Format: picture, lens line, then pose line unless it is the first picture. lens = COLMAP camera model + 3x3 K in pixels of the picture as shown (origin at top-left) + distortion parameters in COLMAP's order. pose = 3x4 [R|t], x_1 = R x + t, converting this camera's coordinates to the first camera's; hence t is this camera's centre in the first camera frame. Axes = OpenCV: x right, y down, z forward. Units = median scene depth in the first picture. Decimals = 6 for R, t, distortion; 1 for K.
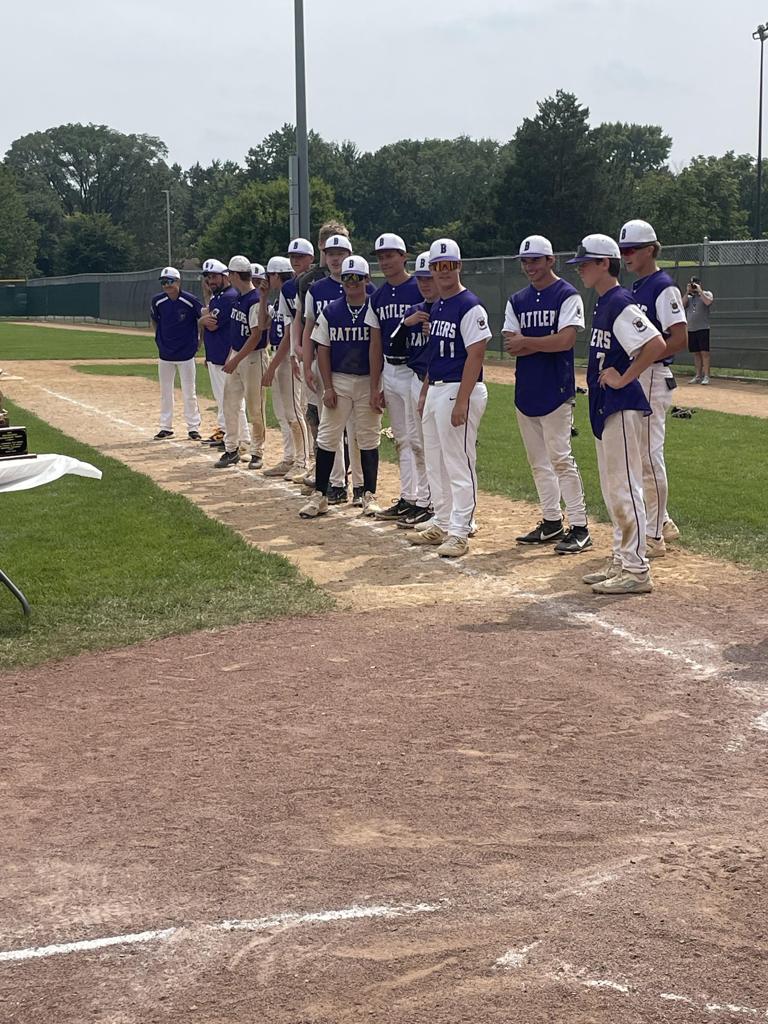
lens RADIAL K [[1756.3, 0, 377.1], [0, 1756.3, 514.0], [0, 0, 1]] dist [0.143090, -0.309563]
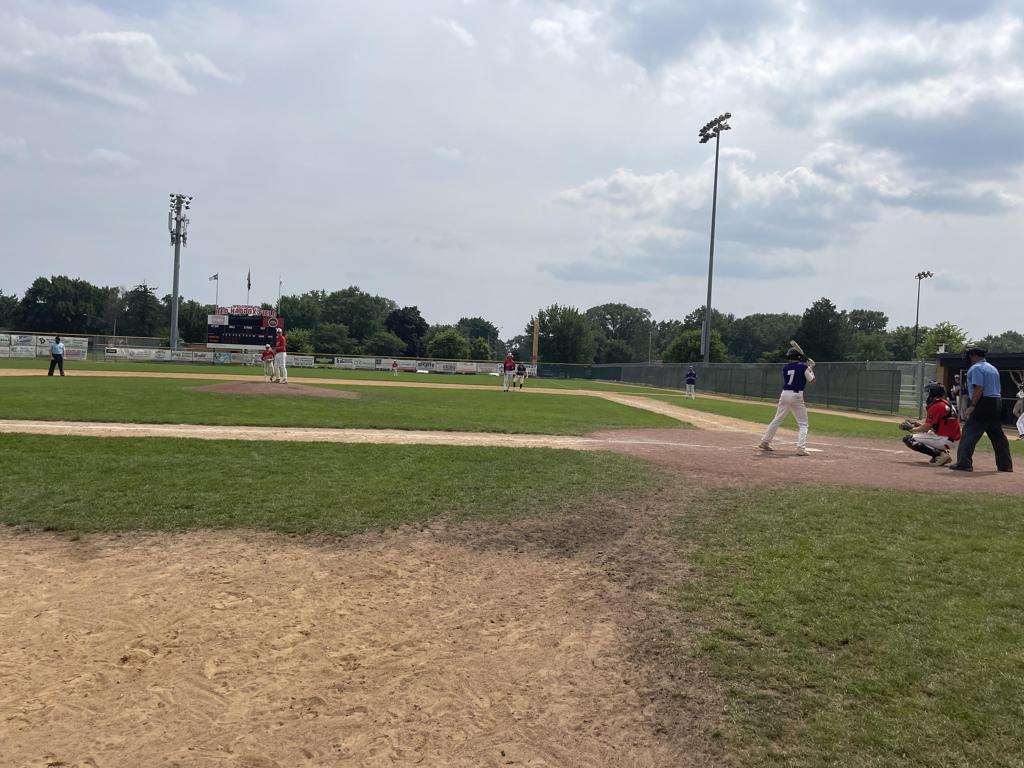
lens RADIAL K [[773.7, 0, 509.4], [0, 773.7, 371.1], [0, 0, 1]] dist [0.094528, -0.109904]
pose [[0.956578, 0.056865, -0.285875, 0.056710], [-0.092892, 0.989119, -0.114079, 0.146497], [0.276277, 0.135681, 0.951452, -0.870217]]
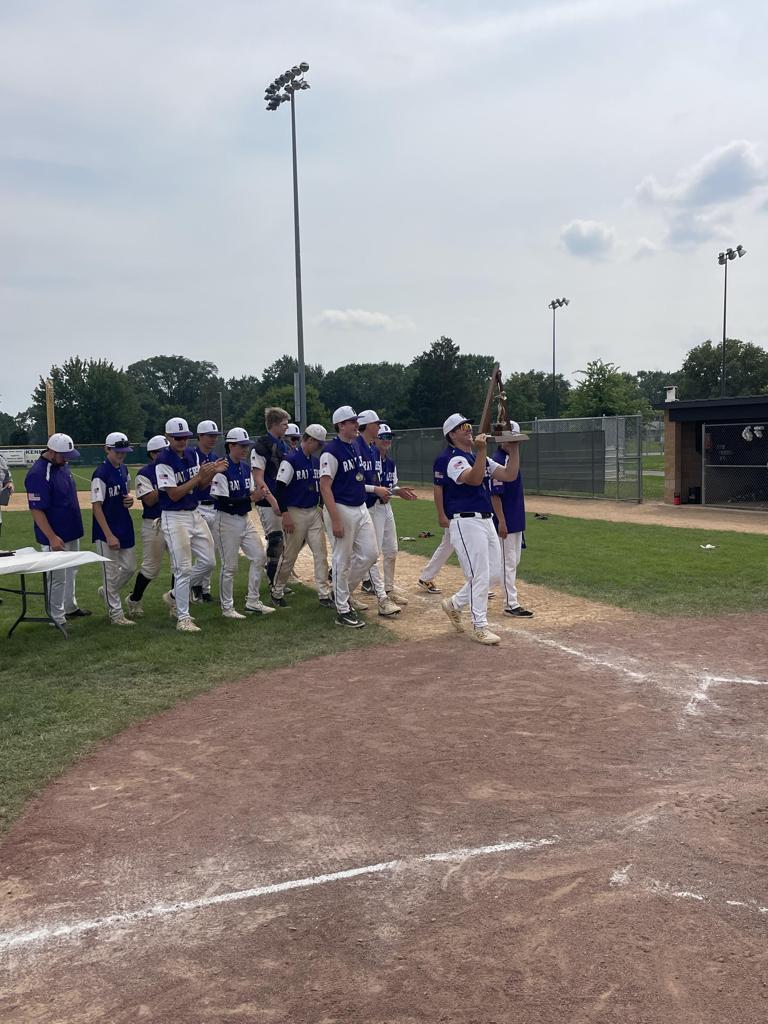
lens RADIAL K [[992.5, 0, 386.1], [0, 992.5, 532.3], [0, 0, 1]] dist [0.107878, -0.170871]
pose [[0.998648, -0.012212, 0.050530, -0.066045], [0.014271, 0.999074, -0.040587, -0.008431], [-0.049988, 0.041253, 0.997897, 0.041141]]
